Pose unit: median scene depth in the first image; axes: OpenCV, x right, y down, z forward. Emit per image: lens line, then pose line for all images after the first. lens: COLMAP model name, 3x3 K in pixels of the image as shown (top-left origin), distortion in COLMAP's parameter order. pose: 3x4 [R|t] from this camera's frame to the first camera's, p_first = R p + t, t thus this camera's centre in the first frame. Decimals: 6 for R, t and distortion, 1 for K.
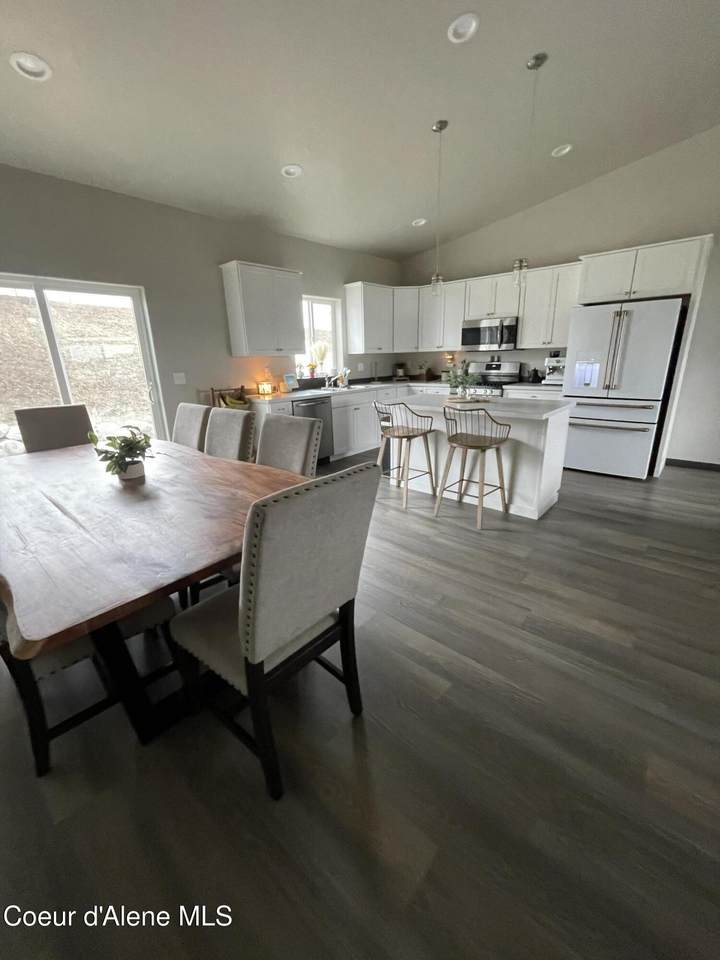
lens RADIAL K [[390.7, 0, 360.0], [0, 390.7, 480.0], [0, 0, 1]] dist [-0.026752, 0.000001]
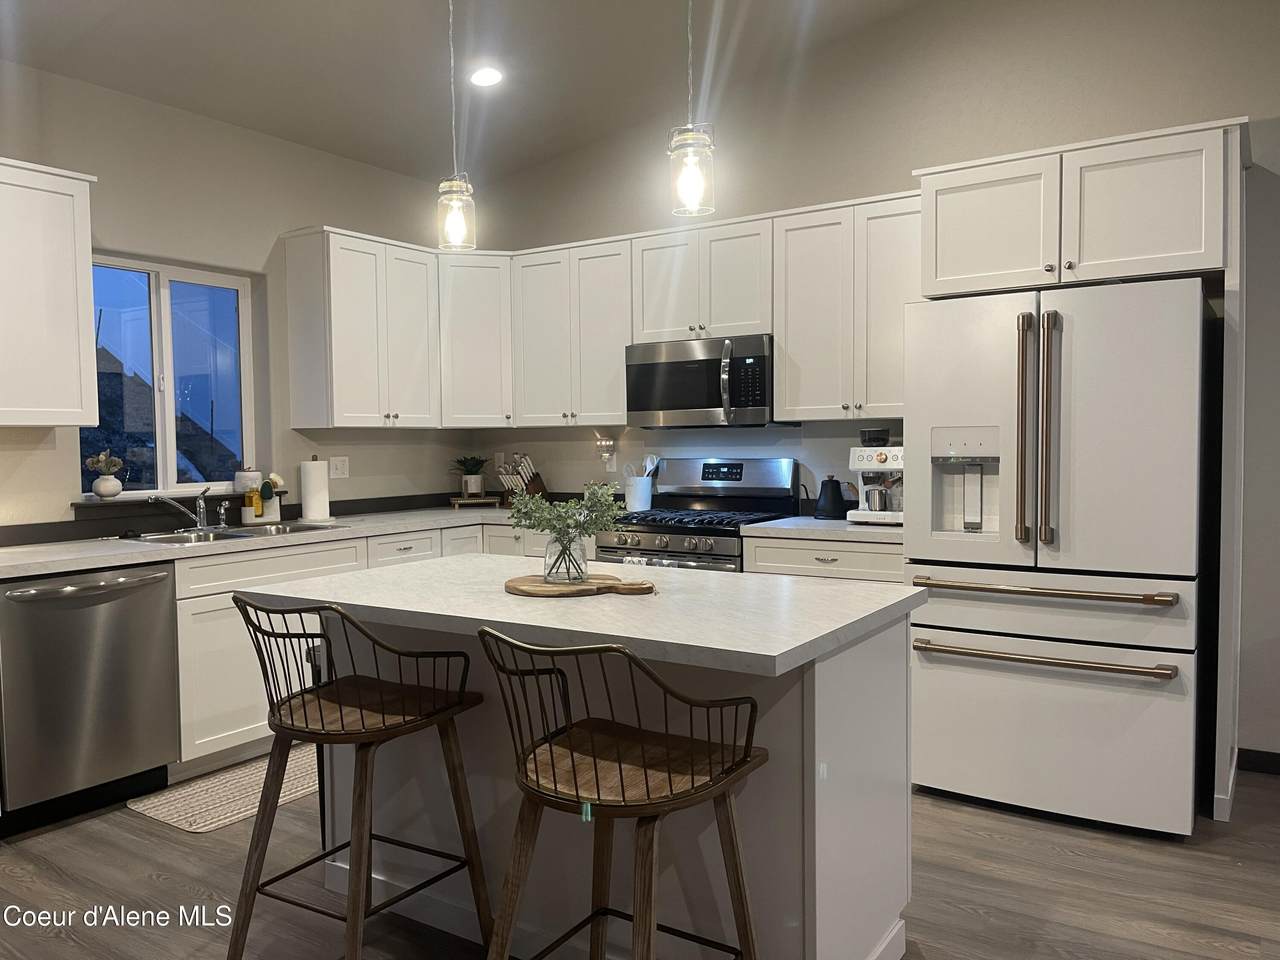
lens RADIAL K [[961.6, 0, 640.0], [0, 961.6, 480.0], [0, 0, 1]] dist [0.074232, -0.140853]
pose [[0.990581, 0.006177, 0.136788, 0.184270], [0.029718, 0.965471, -0.258809, -0.075817], [-0.133663, 0.260436, 0.956194, 0.228529]]
